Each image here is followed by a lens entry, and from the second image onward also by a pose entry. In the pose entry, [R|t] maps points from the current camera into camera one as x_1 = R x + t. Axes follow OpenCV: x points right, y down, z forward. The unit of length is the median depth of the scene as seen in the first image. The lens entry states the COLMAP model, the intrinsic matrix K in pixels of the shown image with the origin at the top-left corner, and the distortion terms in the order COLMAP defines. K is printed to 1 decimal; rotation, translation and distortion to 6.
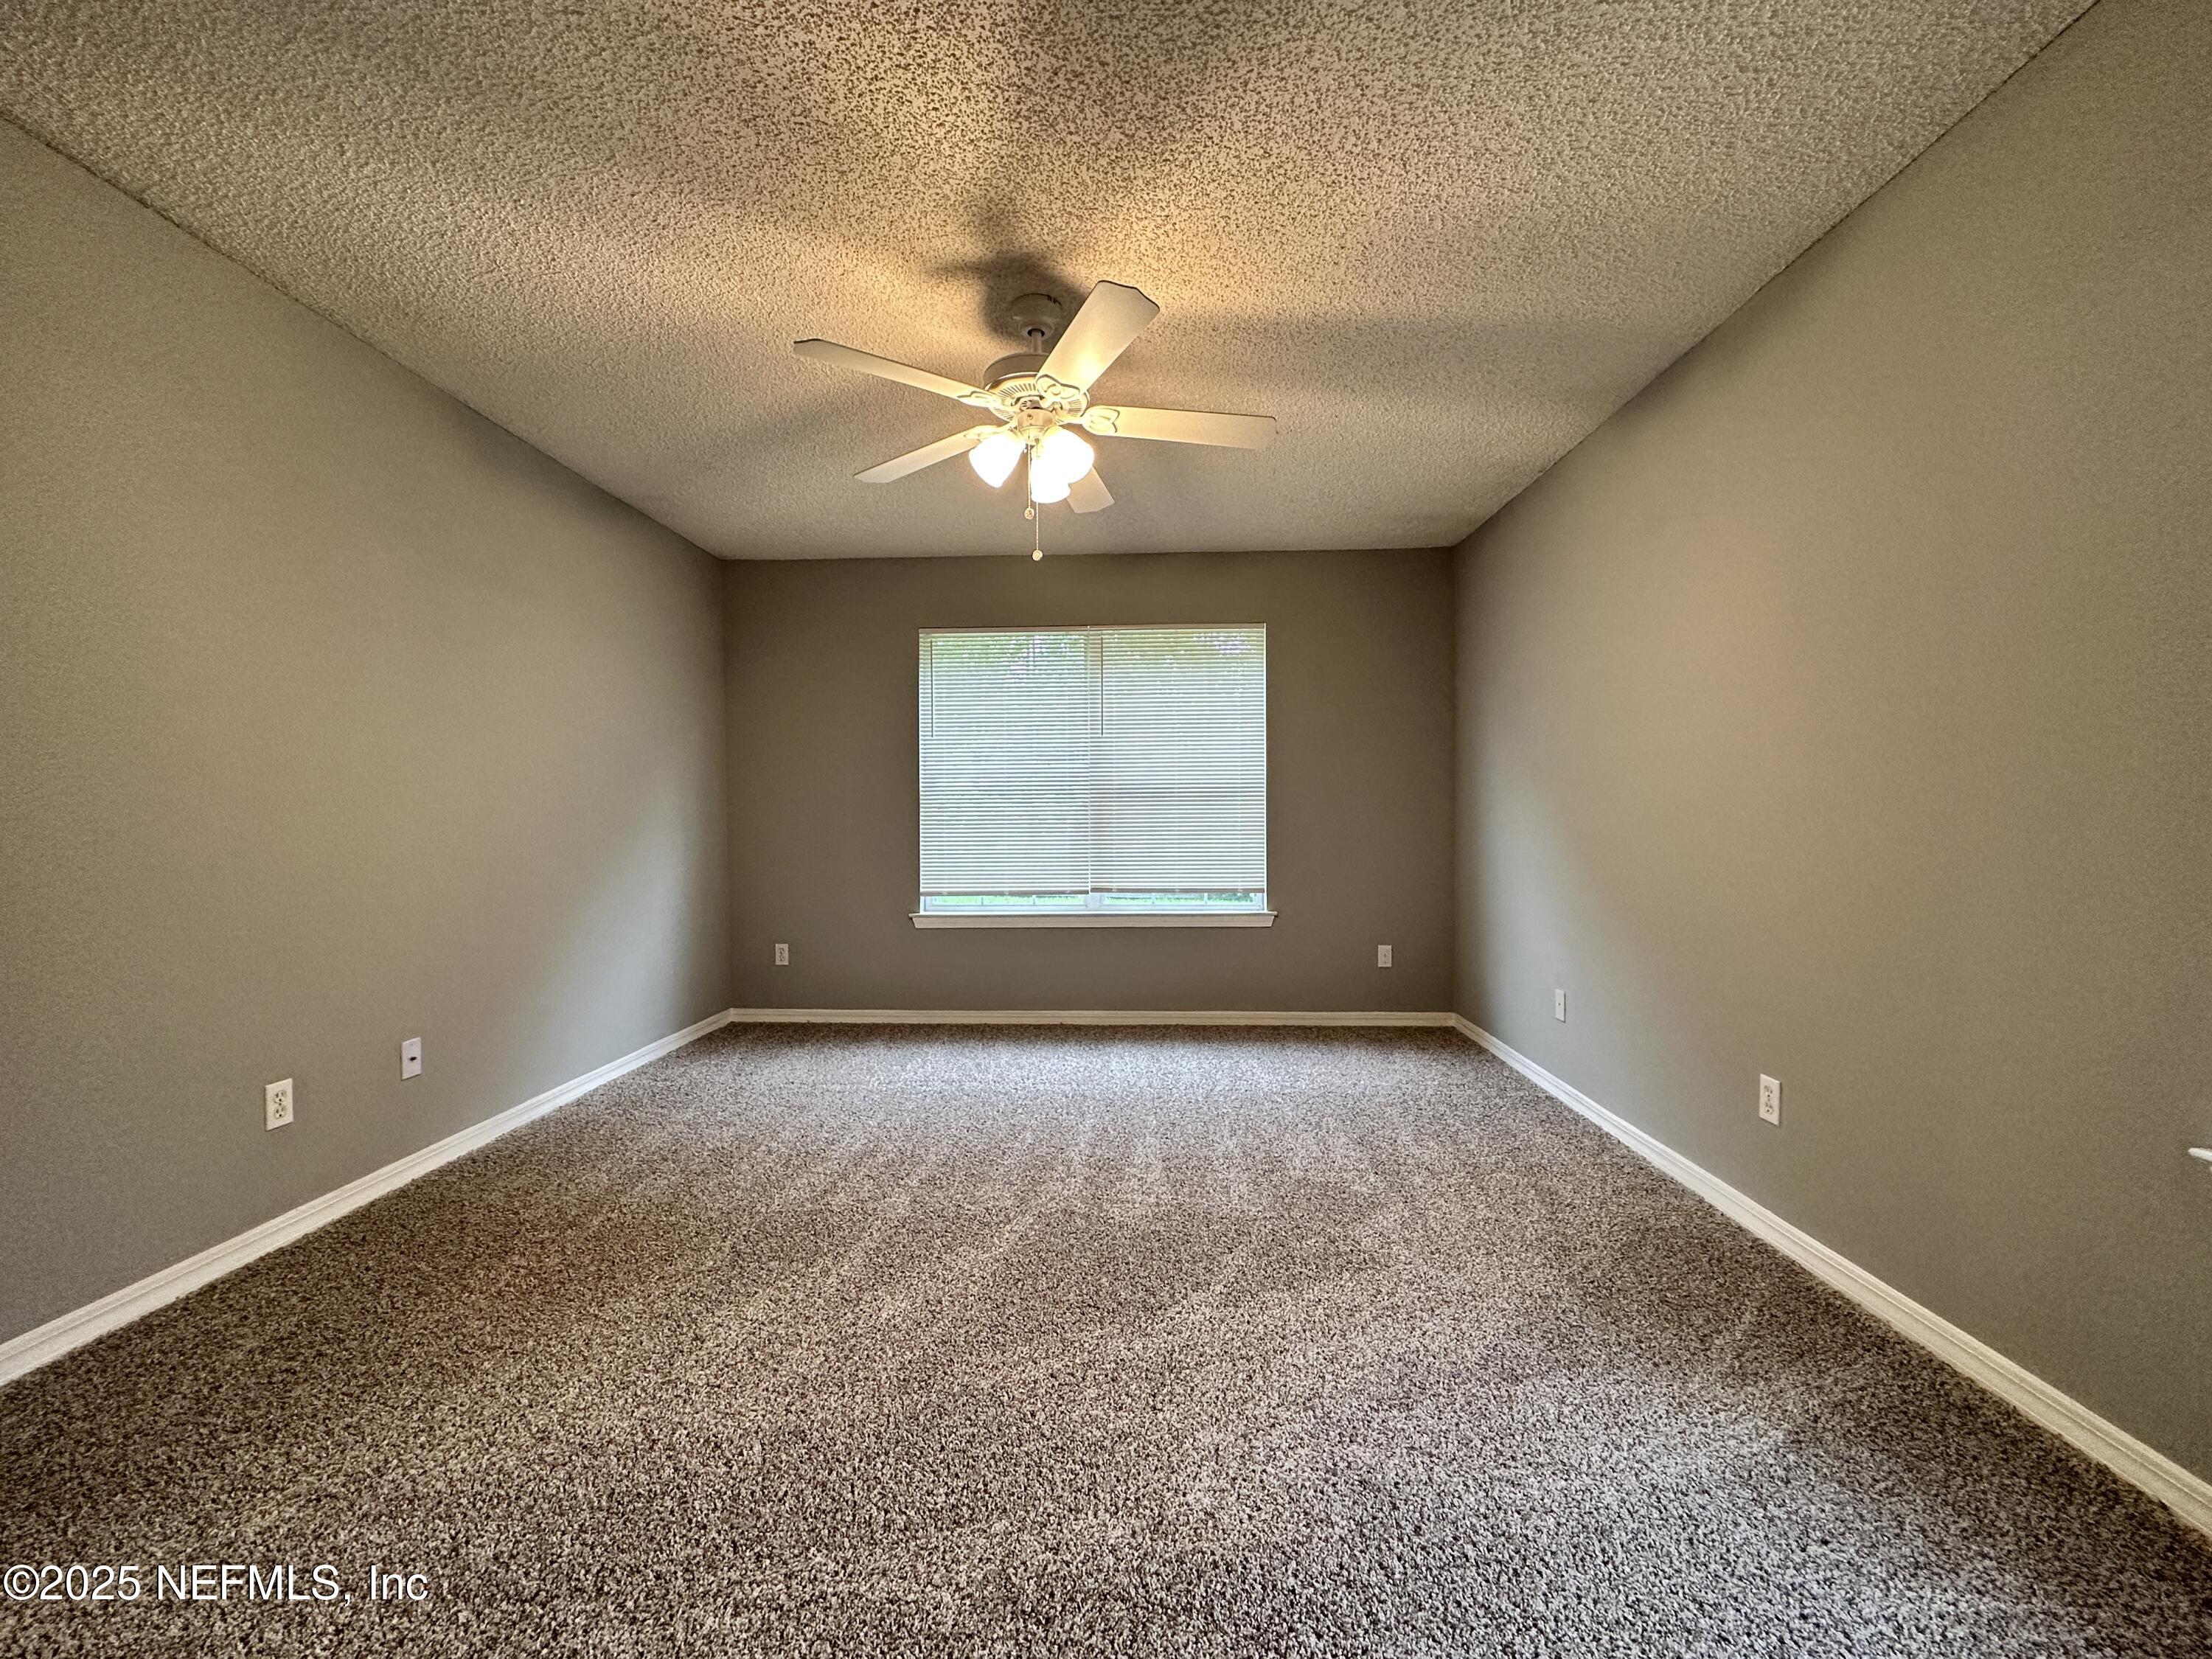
lens RADIAL K [[887.4, 0, 1106.0], [0, 887.4, 829.5], [0, 0, 1]] dist [0.001484, 0.000051]
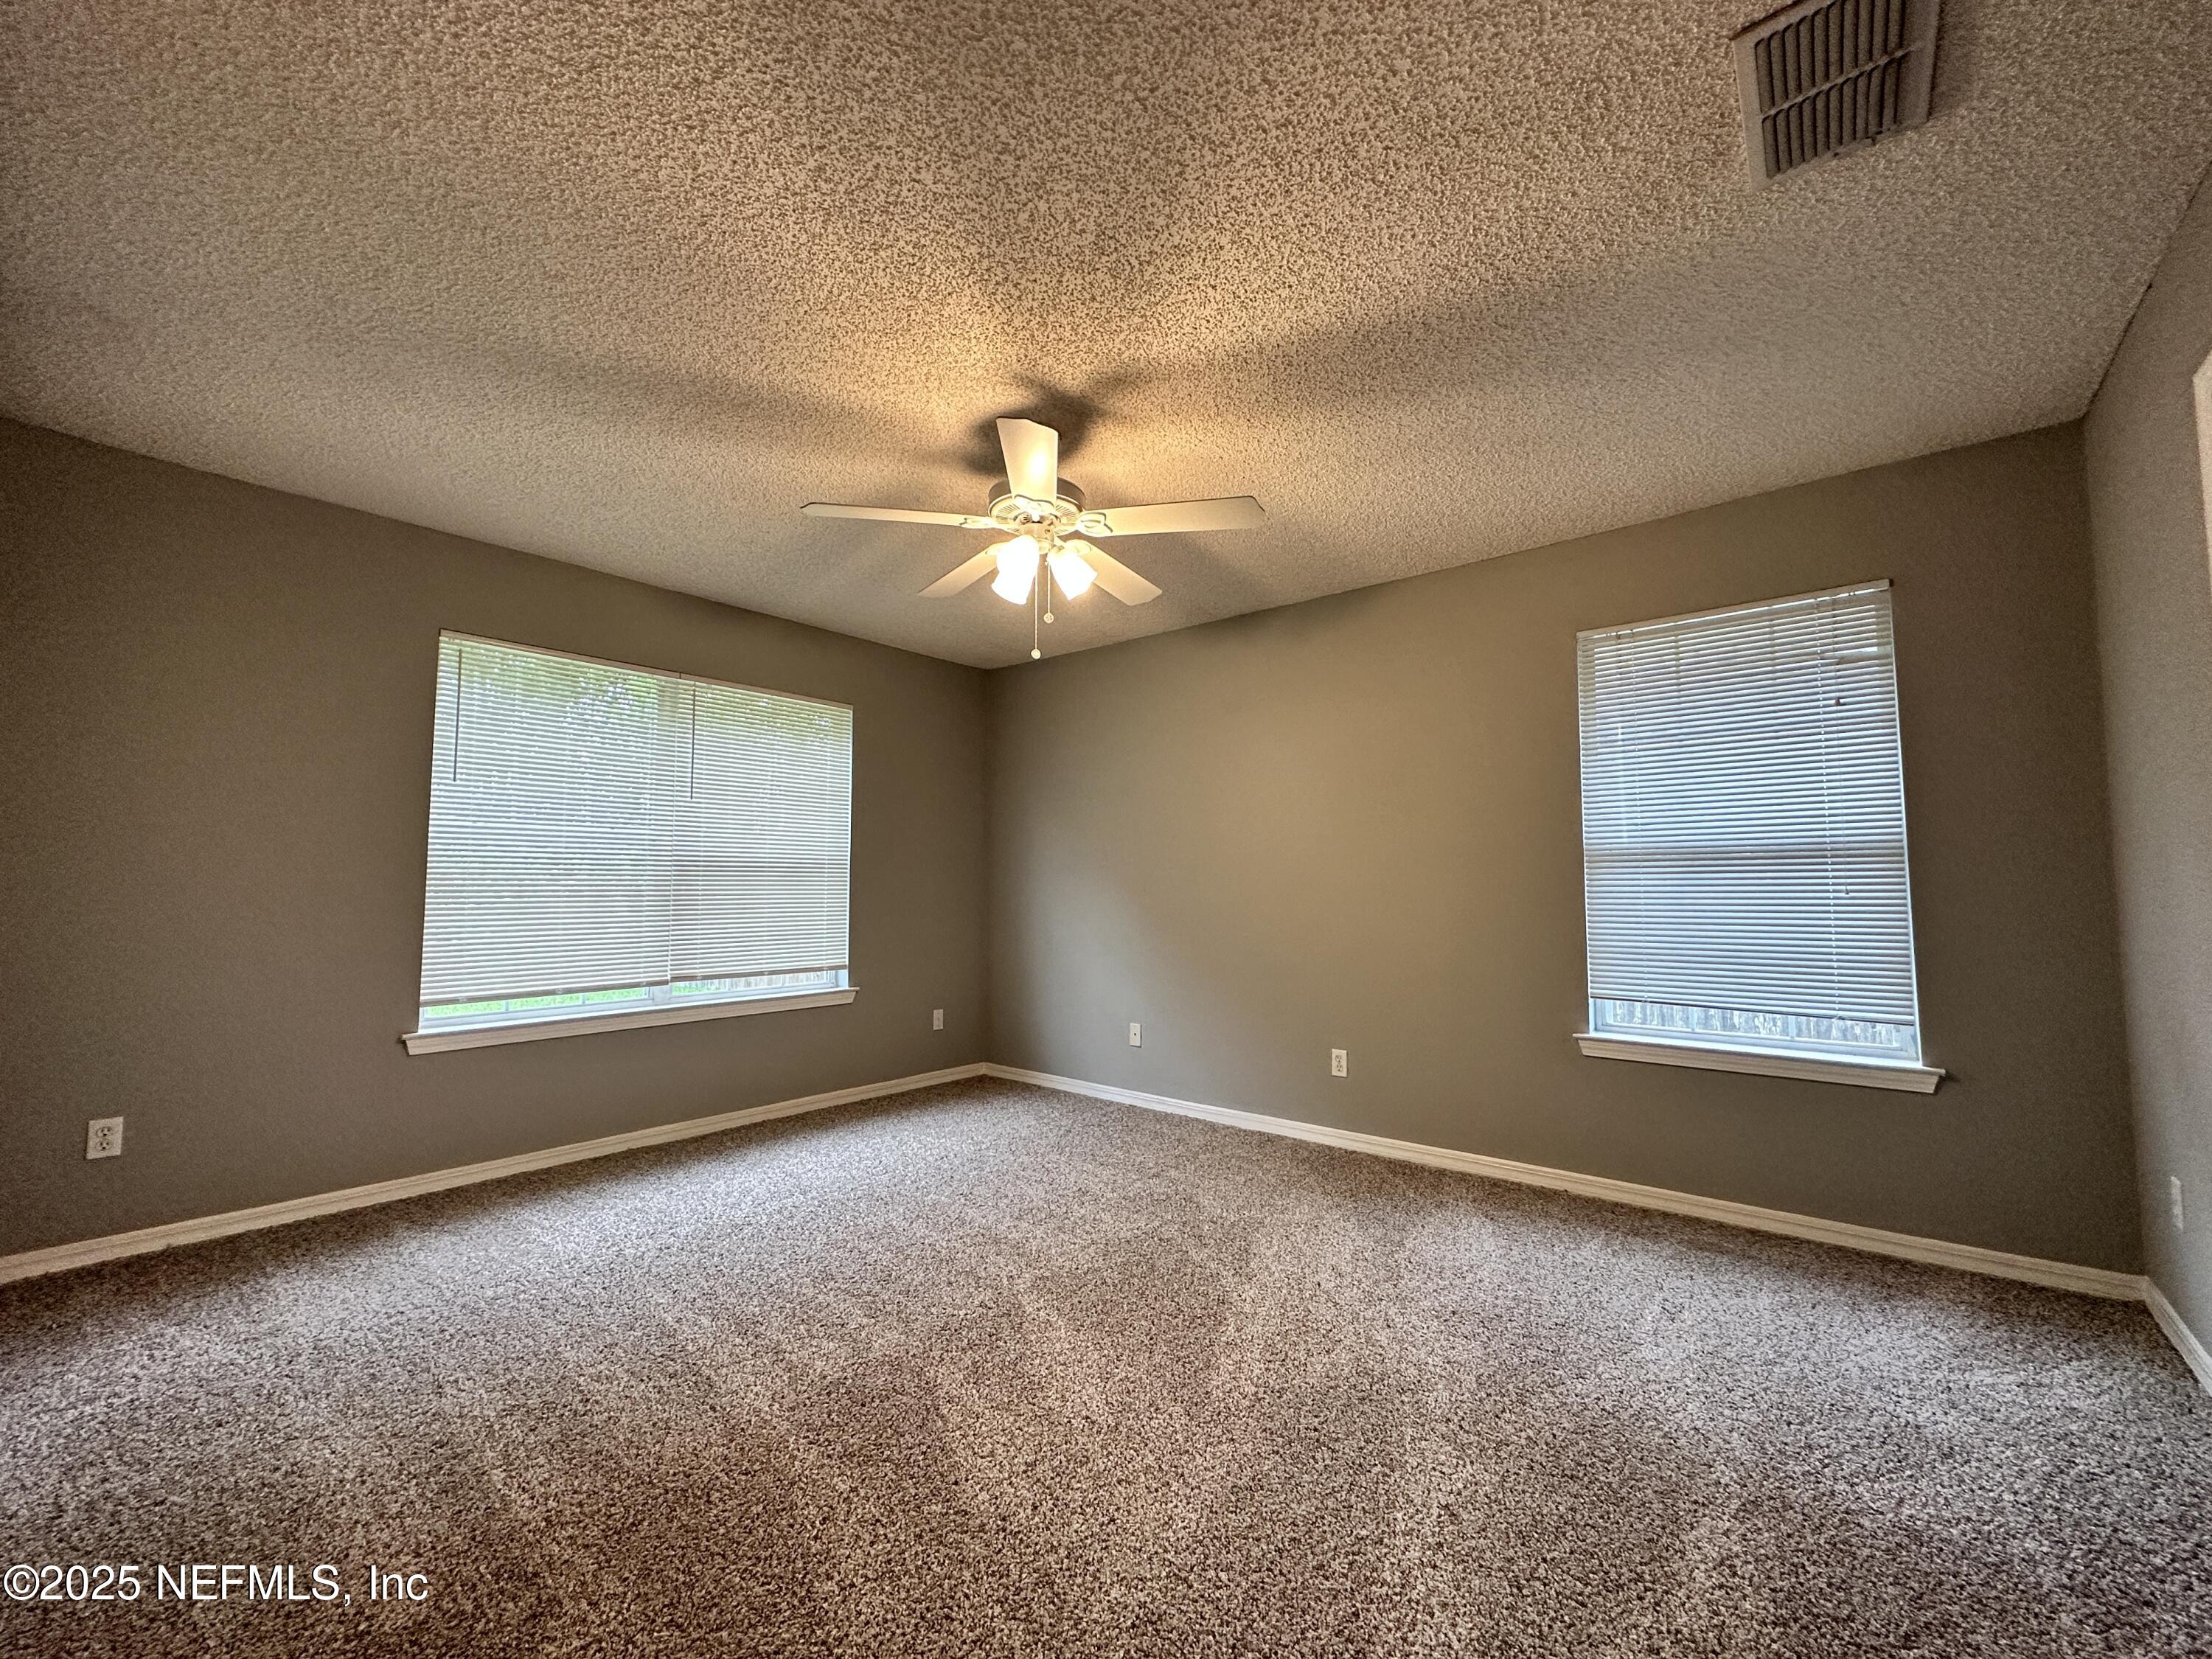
lens RADIAL K [[883.8, 0, 1106.0], [0, 883.8, 829.5], [0, 0, 1]] dist [0.006161, 0.000022]
pose [[0.605514, 0.060865, 0.793504, -0.456406], [0.004440, 0.996797, -0.079847, -0.005404], [-0.795822, 0.051872, 0.603304, 0.155236]]
